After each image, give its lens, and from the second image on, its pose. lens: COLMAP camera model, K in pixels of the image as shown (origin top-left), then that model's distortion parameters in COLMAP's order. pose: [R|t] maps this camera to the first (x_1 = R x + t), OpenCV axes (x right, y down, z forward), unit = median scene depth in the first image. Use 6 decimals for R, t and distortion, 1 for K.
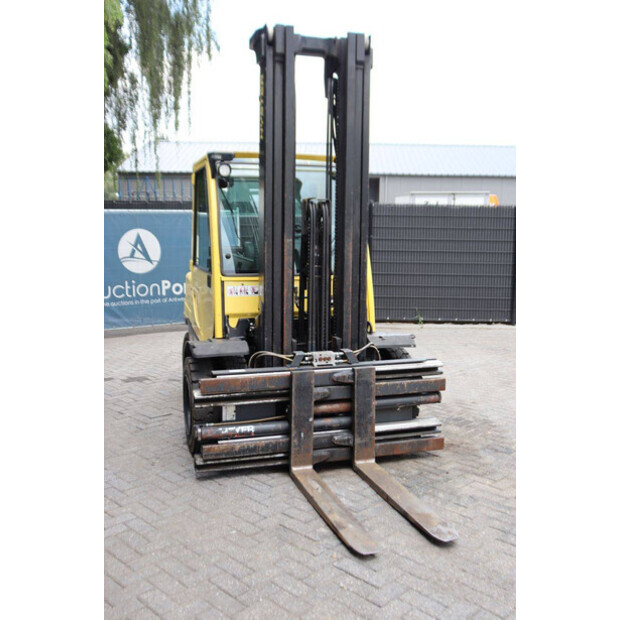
lens RADIAL K [[682.4, 0, 311.0], [0, 682.4, 289.7], [0, 0, 1]] dist [-0.003693, -0.008630]
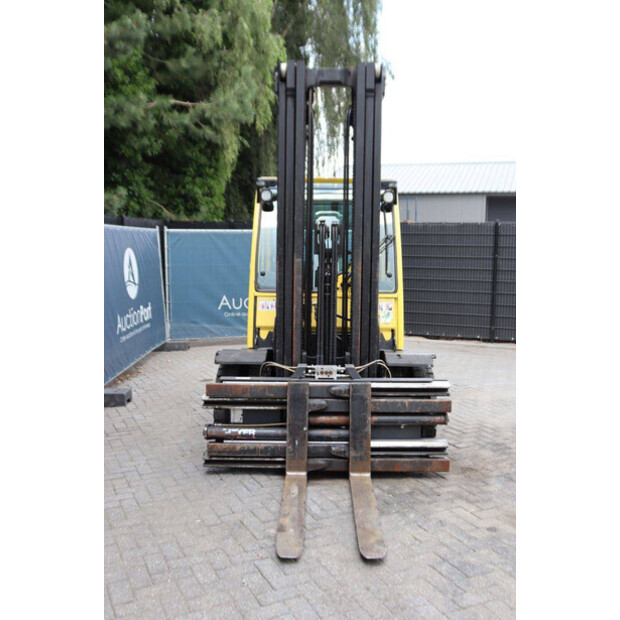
lens RADIAL K [[653.4, 0, 308.5], [0, 653.4, 289.1], [0, 0, 1]] dist [-0.025264, -0.008796]
pose [[0.945401, 0.023646, -0.325050, 0.320443], [-0.031299, 0.999342, -0.018333, -0.008070], [0.324403, 0.027506, 0.945519, 0.034544]]
